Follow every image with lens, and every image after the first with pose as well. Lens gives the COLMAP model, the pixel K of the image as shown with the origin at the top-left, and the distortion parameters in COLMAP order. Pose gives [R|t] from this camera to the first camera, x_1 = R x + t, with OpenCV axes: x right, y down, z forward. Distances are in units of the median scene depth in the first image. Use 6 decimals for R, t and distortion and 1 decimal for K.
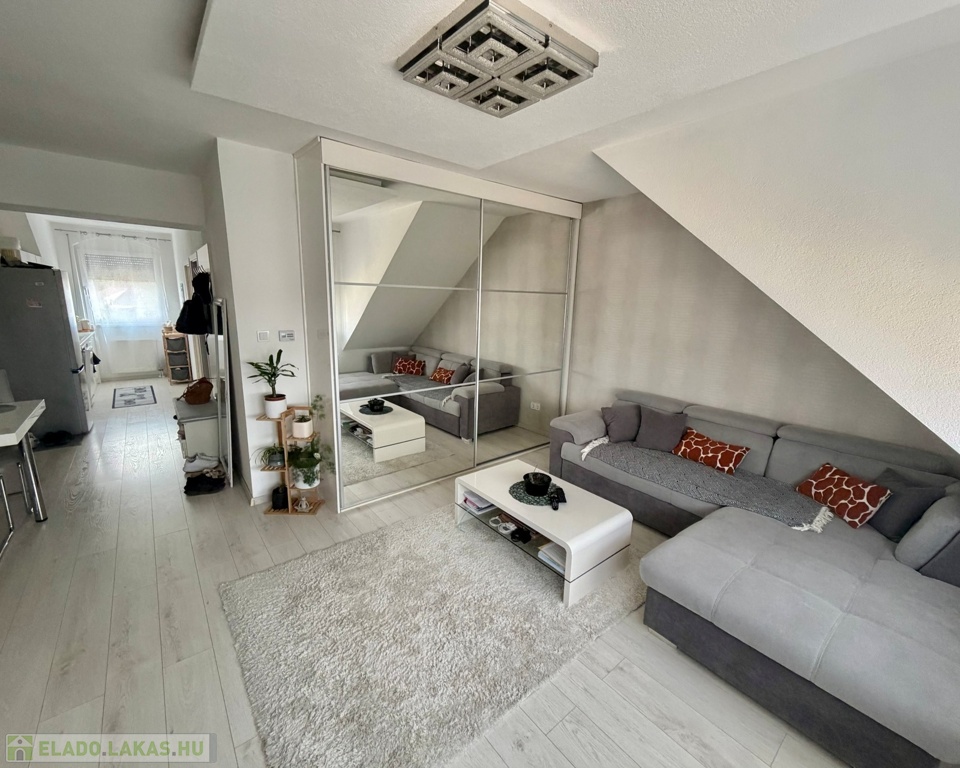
lens RADIAL K [[407.4, 0, 481.2], [0, 407.4, 381.7], [0, 0, 1]] dist [-0.000306, 0.000026]
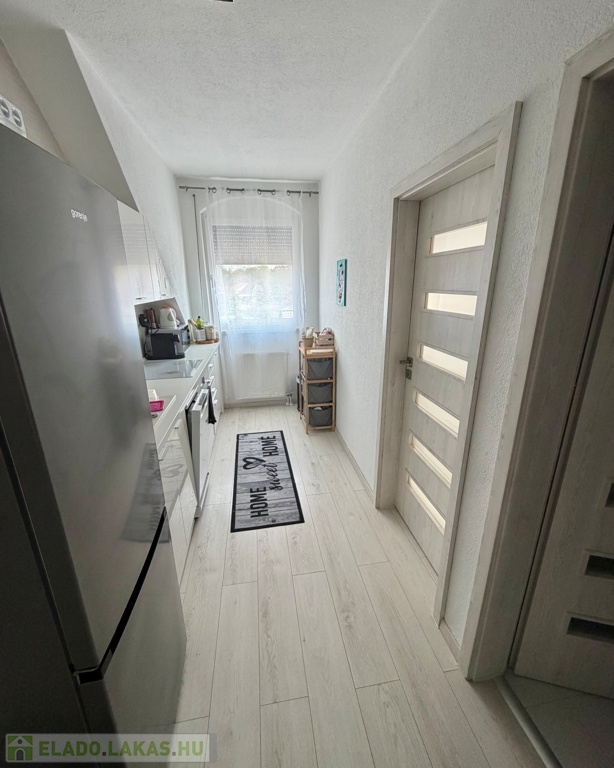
lens RADIAL K [[325.9, 0, 305.4], [0, 325.9, 382.6], [0, 0, 1]] dist [-0.000306, 0.000026]
pose [[0.857685, 0.111484, -0.501944, -0.530980], [-0.067789, 0.992208, 0.104540, -0.120271], [0.509687, -0.055636, 0.858559, 0.587101]]
